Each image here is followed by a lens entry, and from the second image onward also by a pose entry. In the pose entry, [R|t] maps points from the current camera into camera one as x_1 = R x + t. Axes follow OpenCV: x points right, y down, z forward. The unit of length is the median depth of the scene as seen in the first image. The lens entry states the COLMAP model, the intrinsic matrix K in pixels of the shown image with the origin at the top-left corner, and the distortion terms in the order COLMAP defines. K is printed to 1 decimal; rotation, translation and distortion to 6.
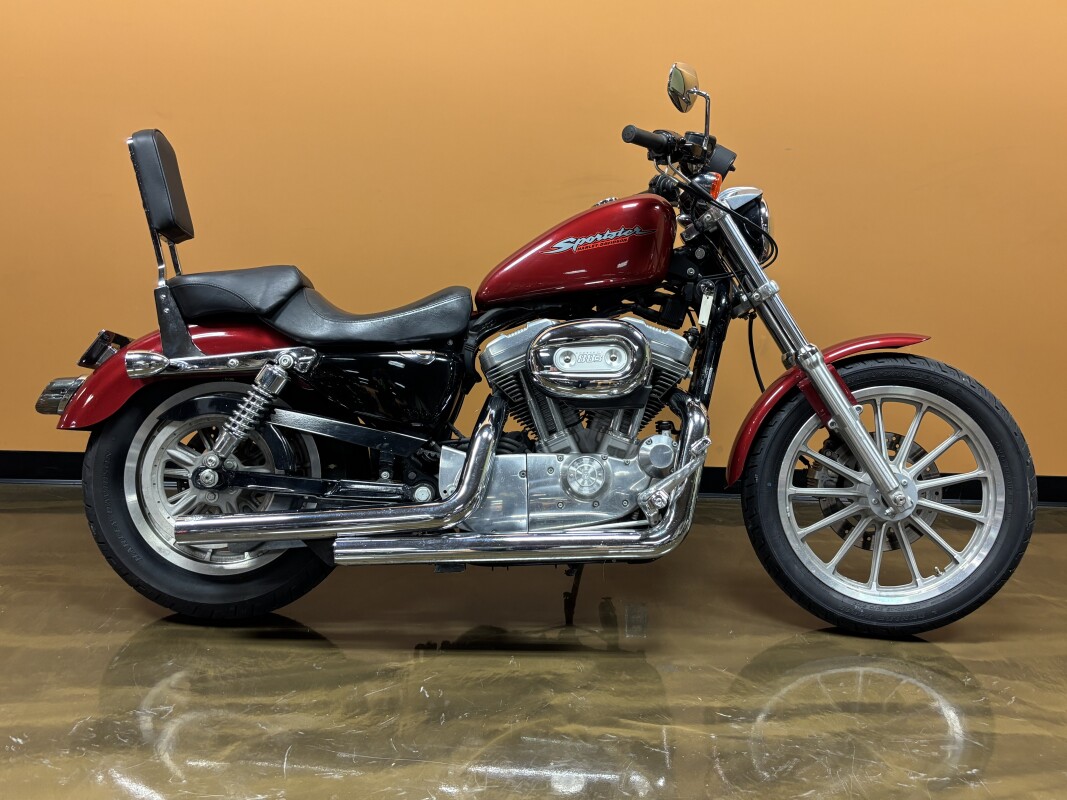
lens RADIAL K [[948.8, 0, 551.0], [0, 948.8, 400.9], [0, 0, 1]] dist [0.098194, -0.207460]
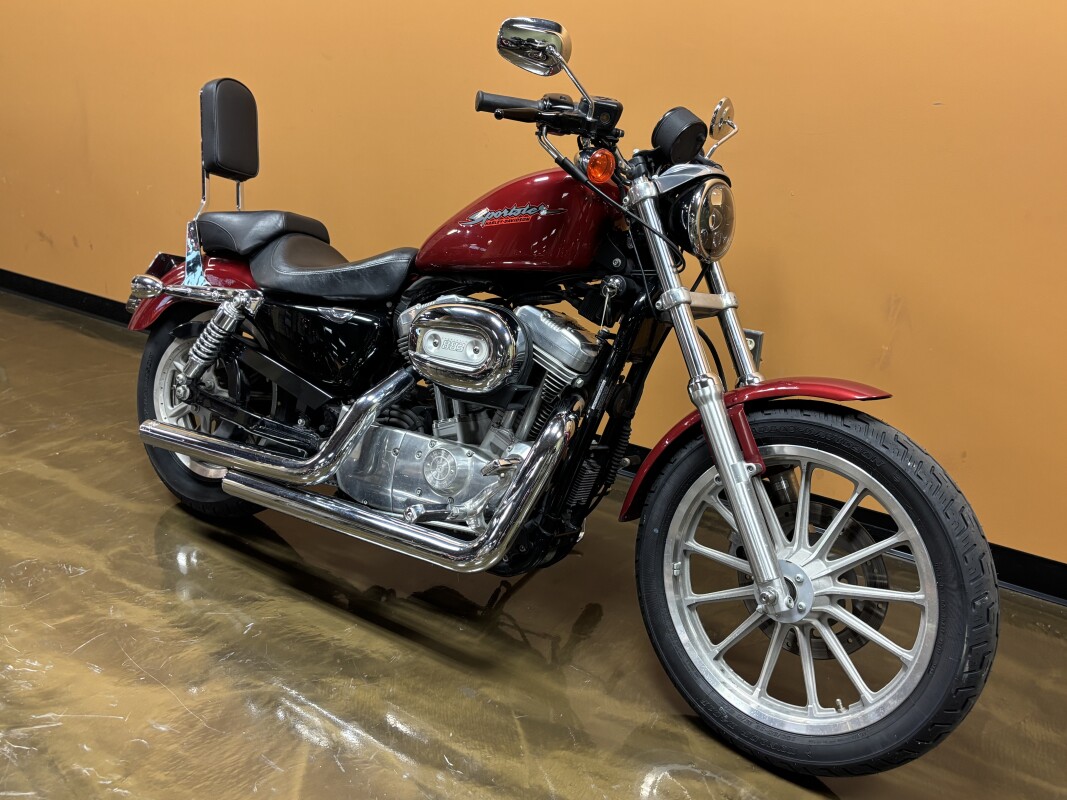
lens RADIAL K [[948.8, 0, 551.0], [0, 948.8, 400.9], [0, 0, 1]] dist [0.098194, -0.207460]
pose [[0.815094, 0.201604, -0.543119, 0.602955], [-0.149596, 0.978946, 0.138873, -0.129068], [0.559682, -0.031946, 0.828092, 0.277327]]
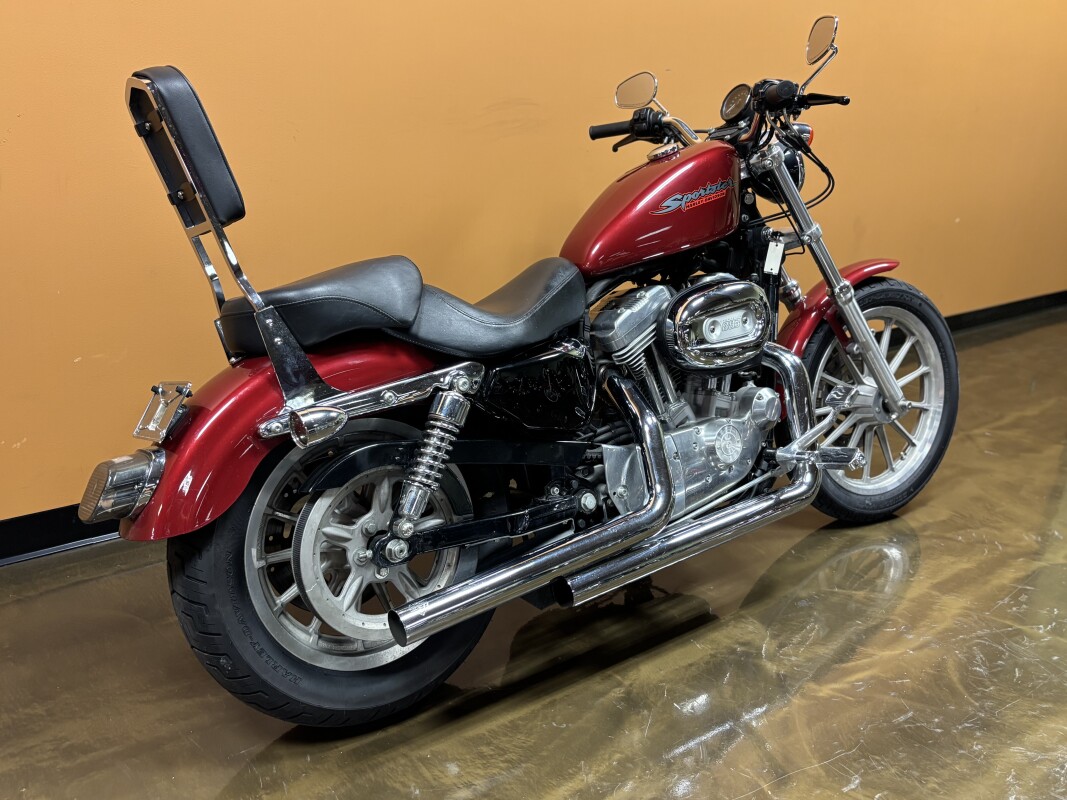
lens RADIAL K [[948.8, 0, 551.0], [0, 948.8, 400.9], [0, 0, 1]] dist [0.098194, -0.207460]
pose [[0.810050, -0.185729, 0.556169, -0.628037], [0.100980, 0.978526, 0.179696, -0.154232], [-0.577600, -0.089401, 0.811409, 0.303708]]
